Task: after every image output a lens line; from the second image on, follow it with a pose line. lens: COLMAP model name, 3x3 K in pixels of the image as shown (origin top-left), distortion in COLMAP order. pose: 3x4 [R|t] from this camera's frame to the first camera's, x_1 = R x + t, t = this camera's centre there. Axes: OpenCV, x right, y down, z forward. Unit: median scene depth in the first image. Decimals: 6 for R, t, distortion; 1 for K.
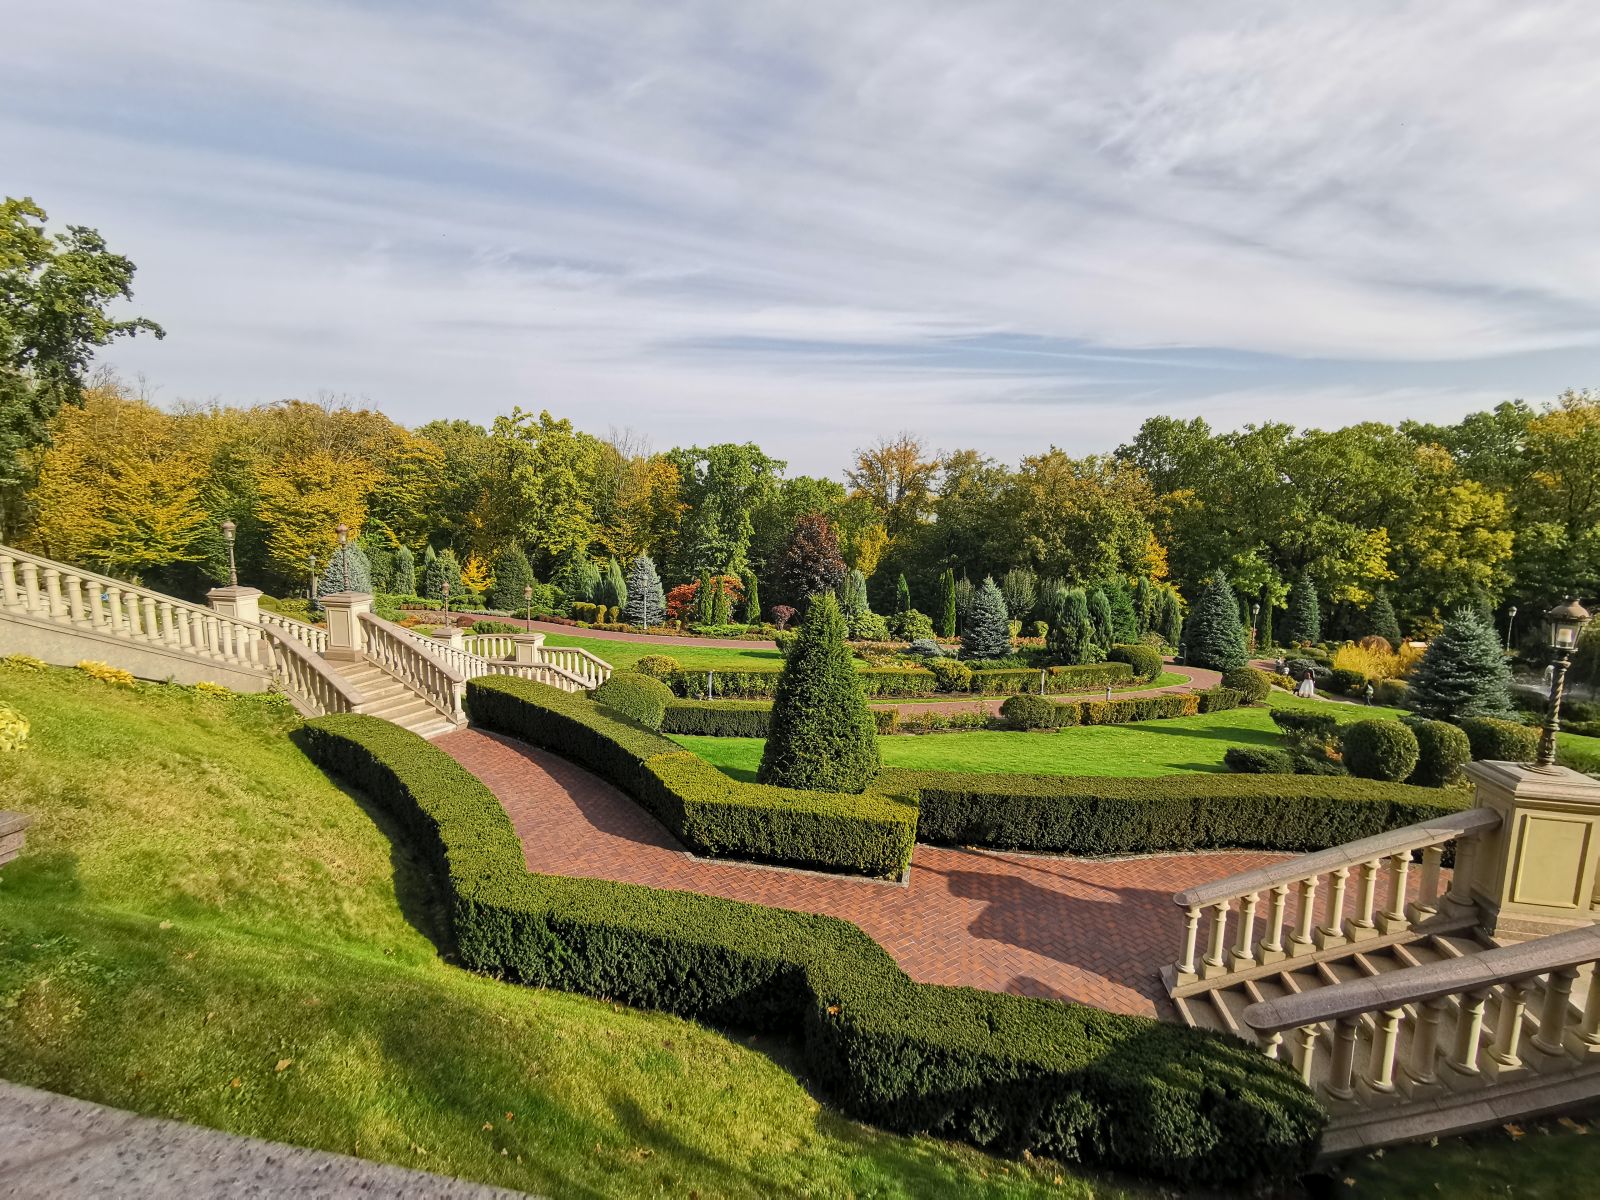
lens RADIAL K [[741.7, 0, 801.1], [0, 741.7, 606.4], [0, 0, 1]] dist [-0.009164, 0.001630]
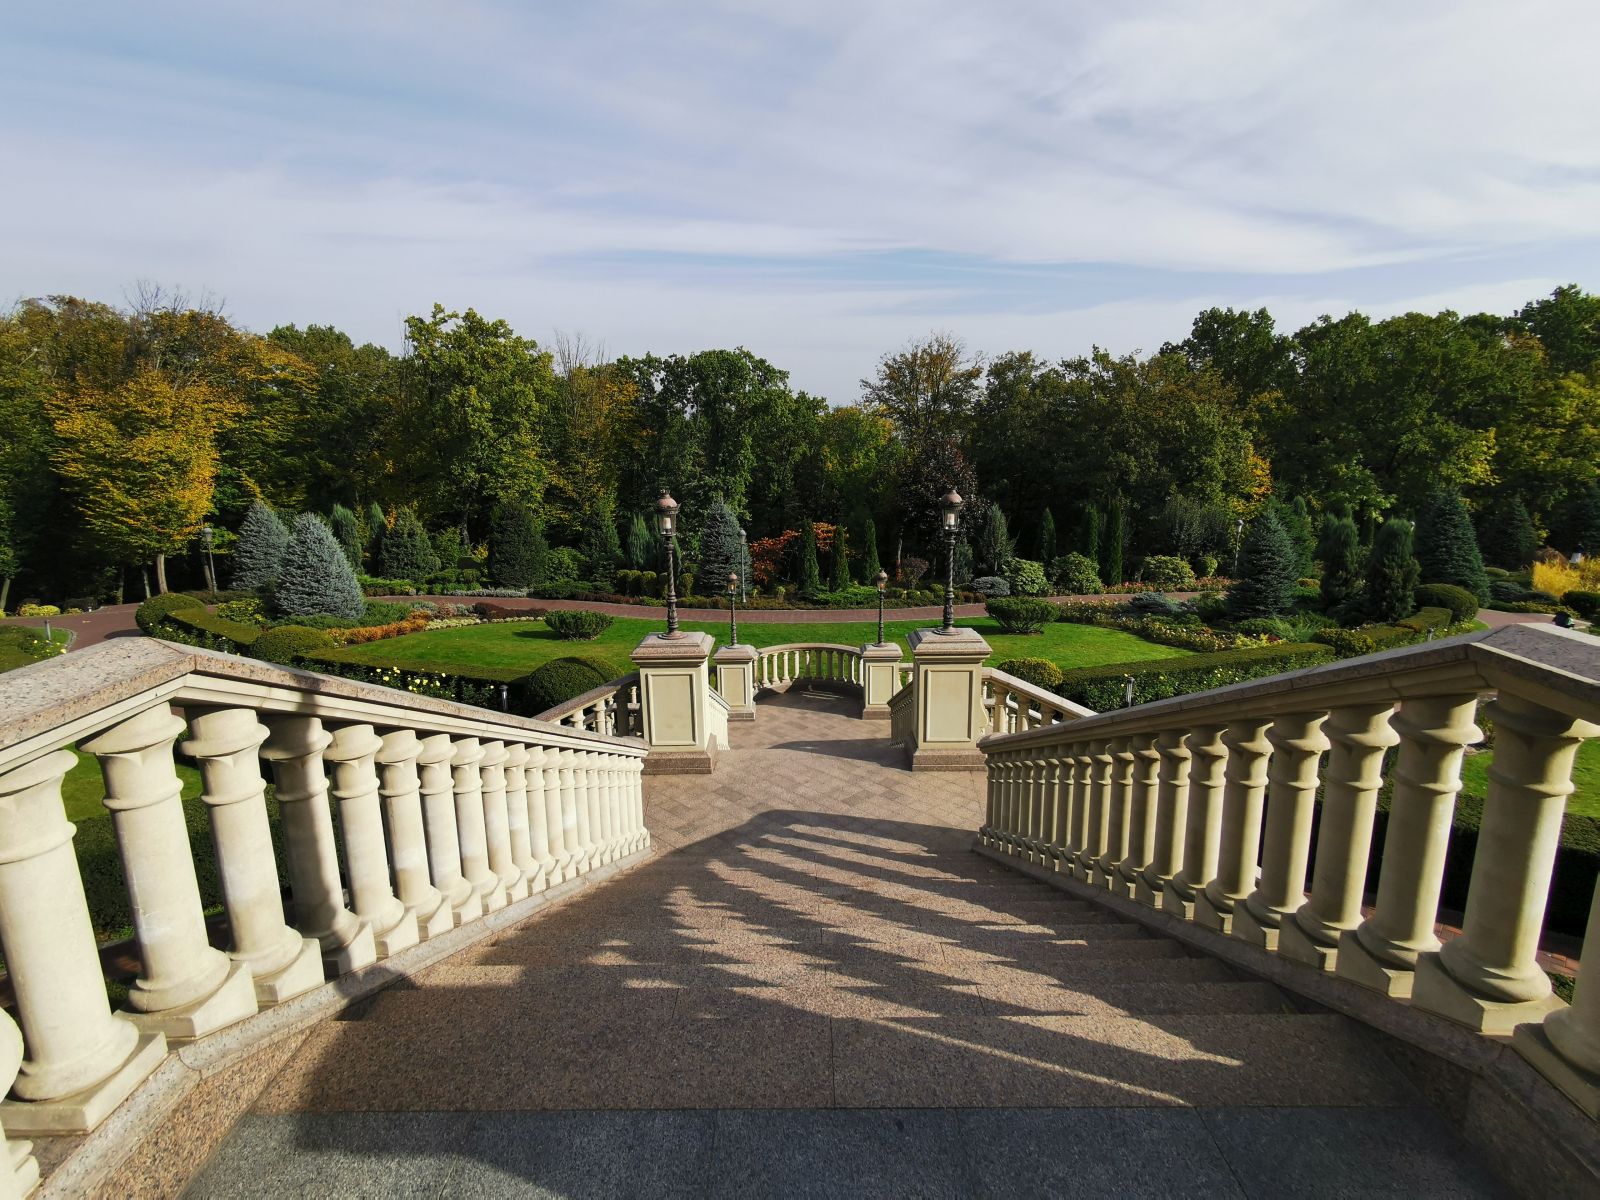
lens RADIAL K [[830.2, 0, 798.4], [0, 830.2, 594.0], [0, 0, 1]] dist [-0.001599, 0.001180]
pose [[0.981323, -0.071723, 0.178499, -0.205813], [0.059912, 0.995696, 0.070708, -0.021945], [-0.182802, -0.058693, 0.981396, 0.119523]]
